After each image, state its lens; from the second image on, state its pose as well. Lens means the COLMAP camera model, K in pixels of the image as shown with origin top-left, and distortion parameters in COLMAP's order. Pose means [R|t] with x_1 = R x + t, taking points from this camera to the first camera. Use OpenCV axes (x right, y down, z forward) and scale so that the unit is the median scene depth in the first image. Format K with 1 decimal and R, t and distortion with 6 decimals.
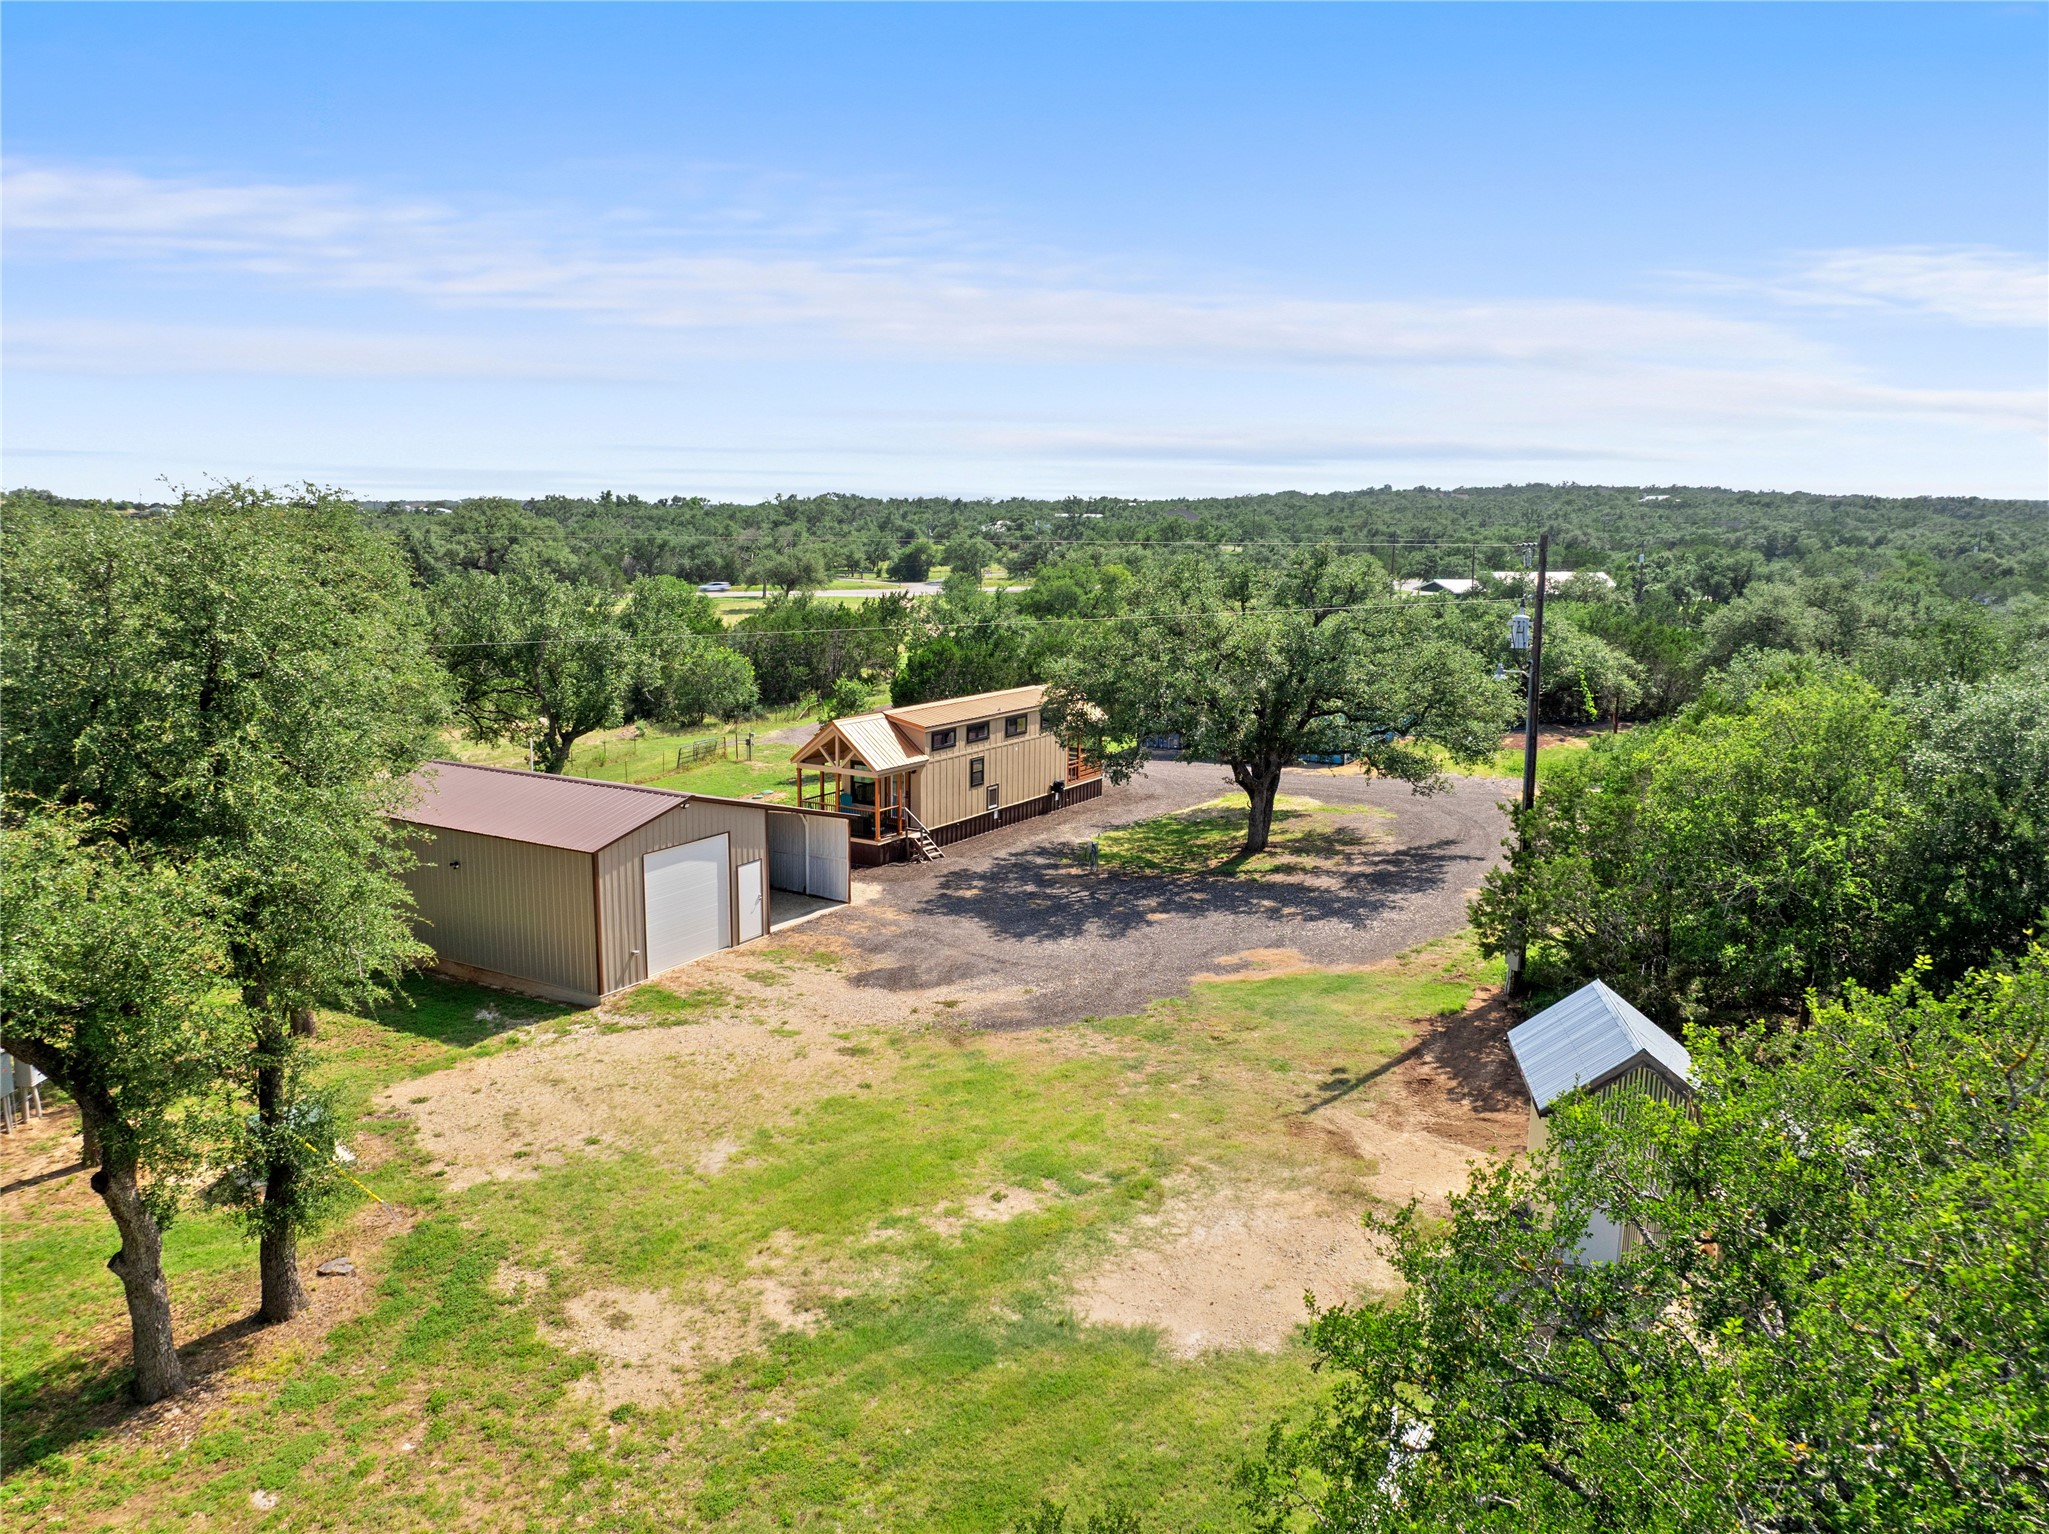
lens RADIAL K [[1533.9, 0, 1024.5], [0, 1533.9, 767.0], [0, 0, 1]] dist [-0.038718, -0.002694]
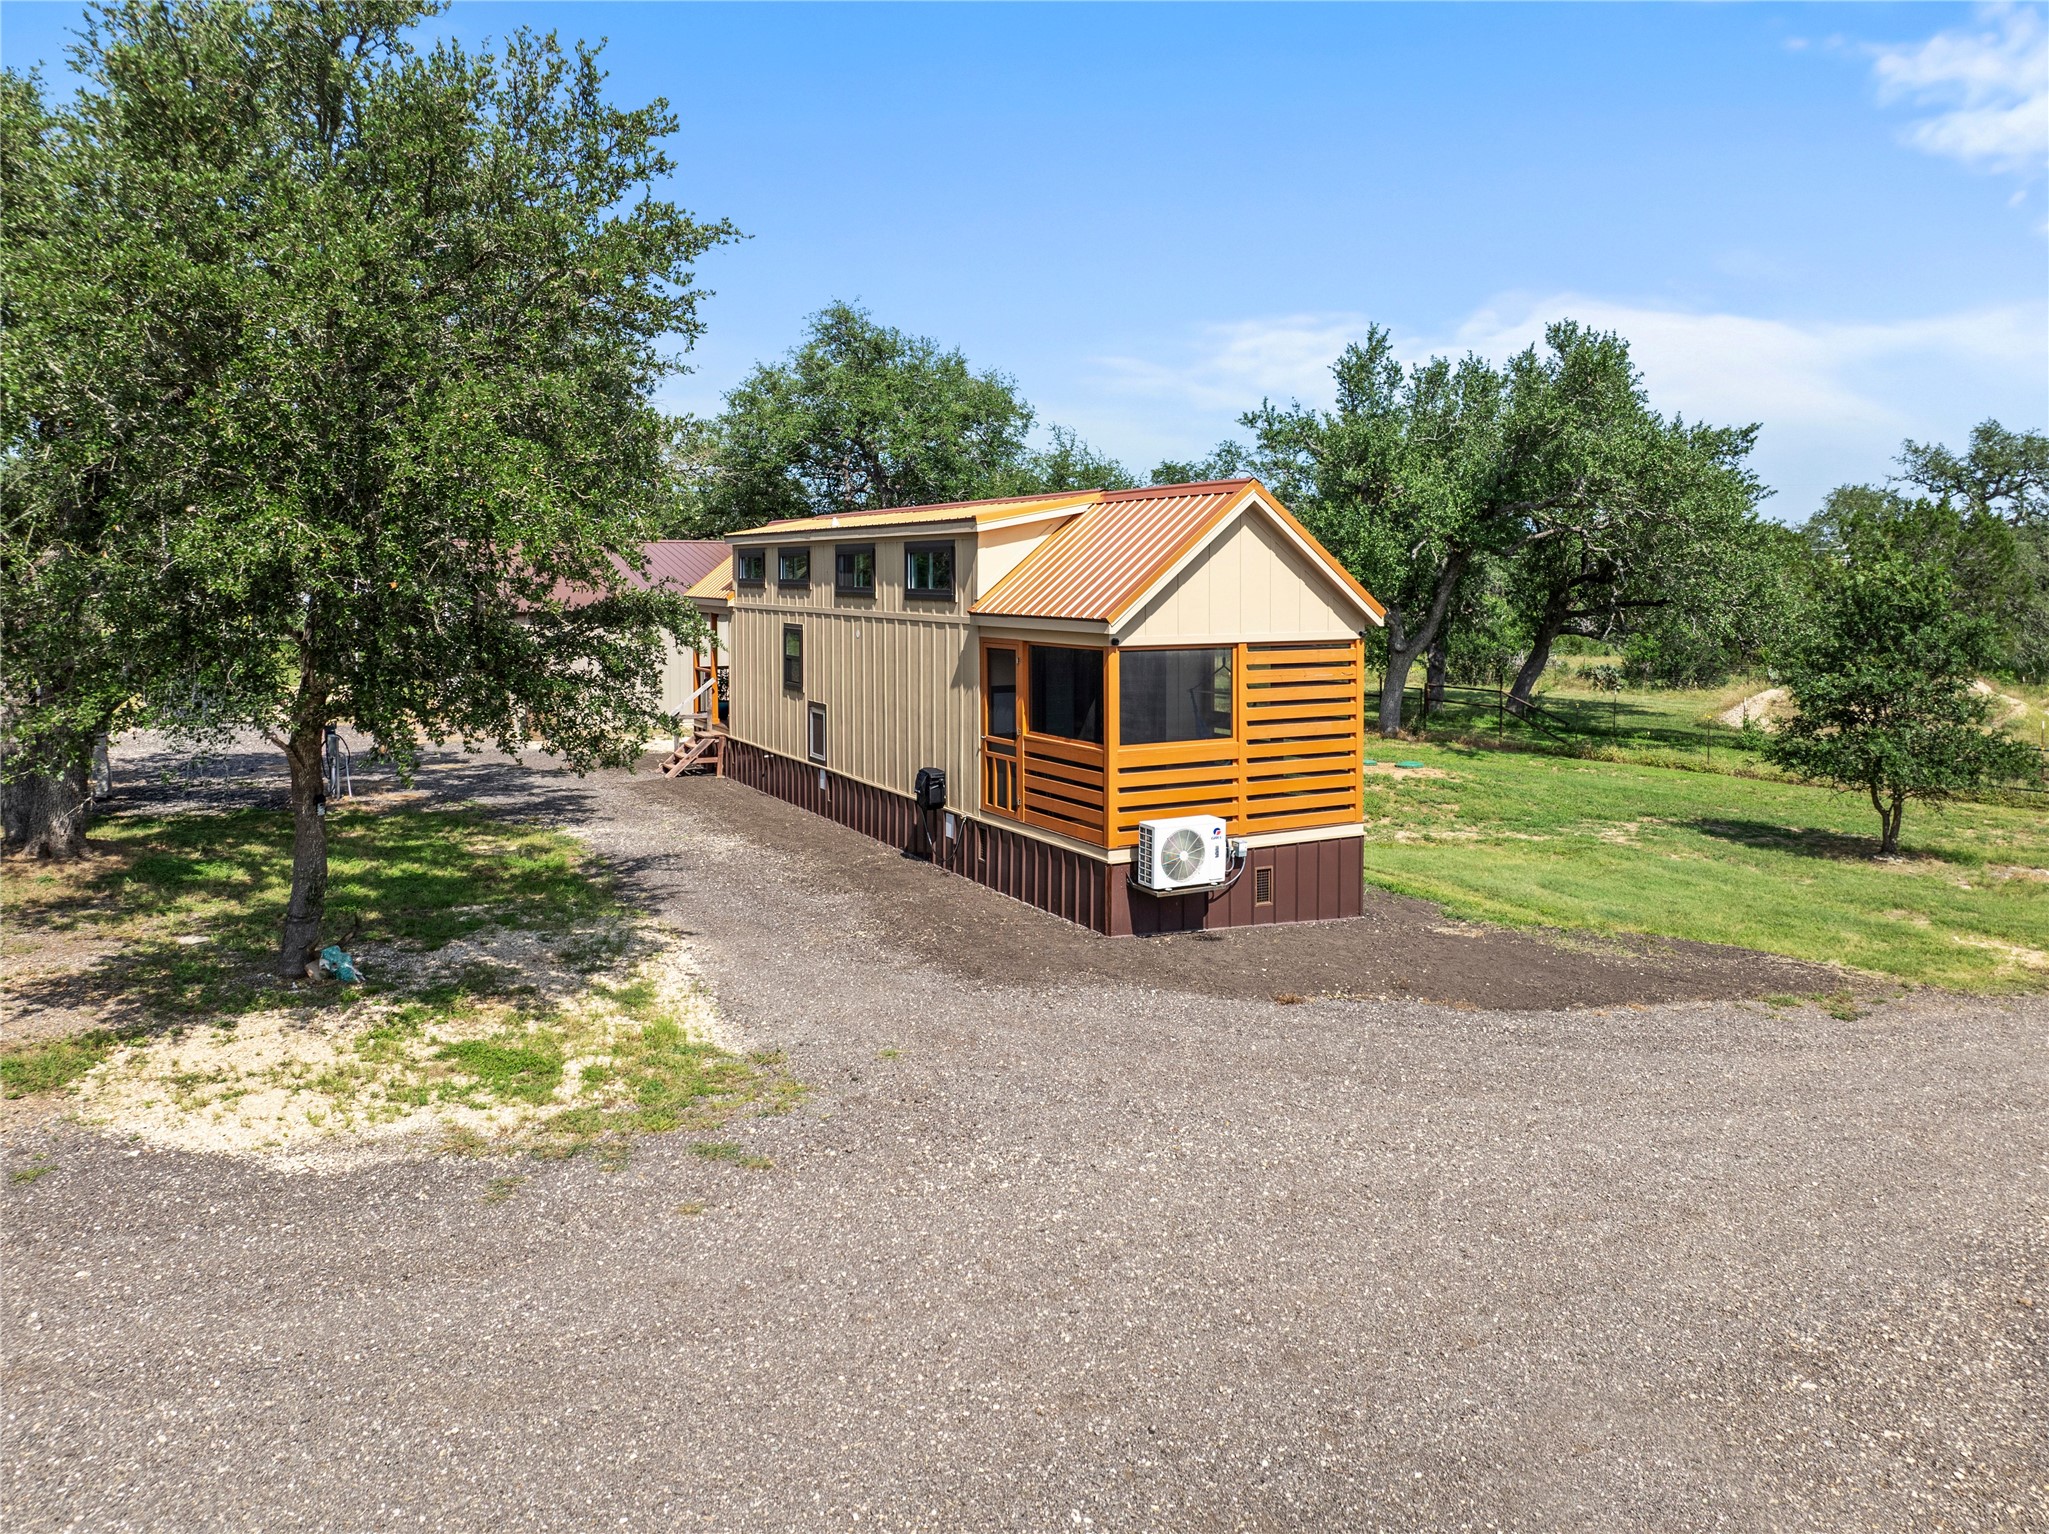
lens RADIAL K [[1460.3, 0, 1024.5], [0, 1460.3, 767.0], [0, 0, 1]] dist [-0.022506, -0.005525]
pose [[-0.508329, 0.097142, -0.855667, 0.155842], [-0.155512, 0.966927, 0.202158, -0.032335], [0.847005, 0.235830, -0.476410, 0.654898]]
